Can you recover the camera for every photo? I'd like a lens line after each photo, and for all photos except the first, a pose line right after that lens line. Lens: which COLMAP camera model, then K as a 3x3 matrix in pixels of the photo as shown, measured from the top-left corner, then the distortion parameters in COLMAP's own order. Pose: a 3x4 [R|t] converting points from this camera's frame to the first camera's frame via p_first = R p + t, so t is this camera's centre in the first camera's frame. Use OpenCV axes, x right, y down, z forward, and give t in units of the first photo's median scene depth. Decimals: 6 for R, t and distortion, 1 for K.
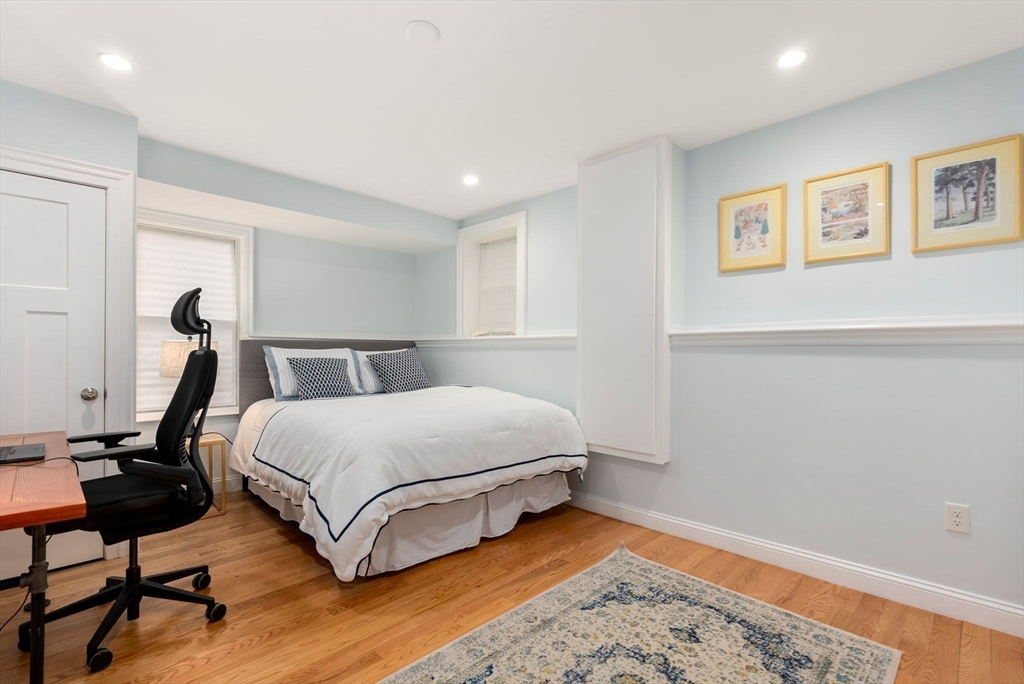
lens RADIAL K [[475.8, 0, 511.6], [0, 475.8, 352.0], [0, 0, 1]] dist [0.000187, 0.000475]
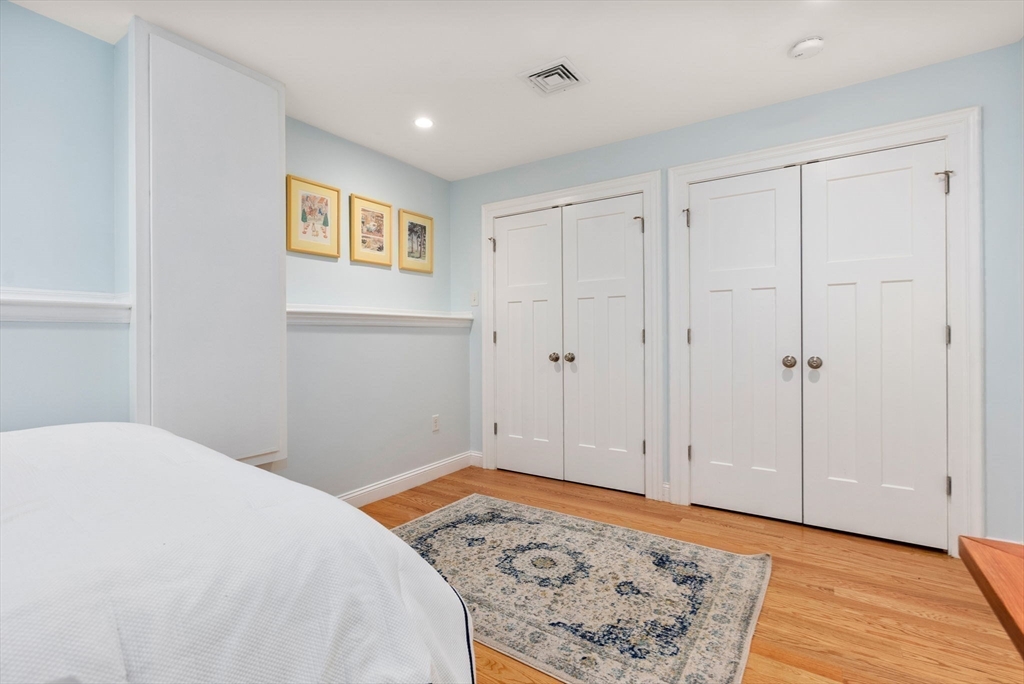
lens RADIAL K [[475.8, 0, 507.5], [0, 475.8, 334.6], [0, 0, 1]] dist [0.000187, 0.000475]
pose [[-0.195496, -0.001651, 0.980703, -0.807381], [0.008269, 0.999960, 0.003332, 0.009442], [-0.980670, 0.008761, -0.195475, 0.987149]]
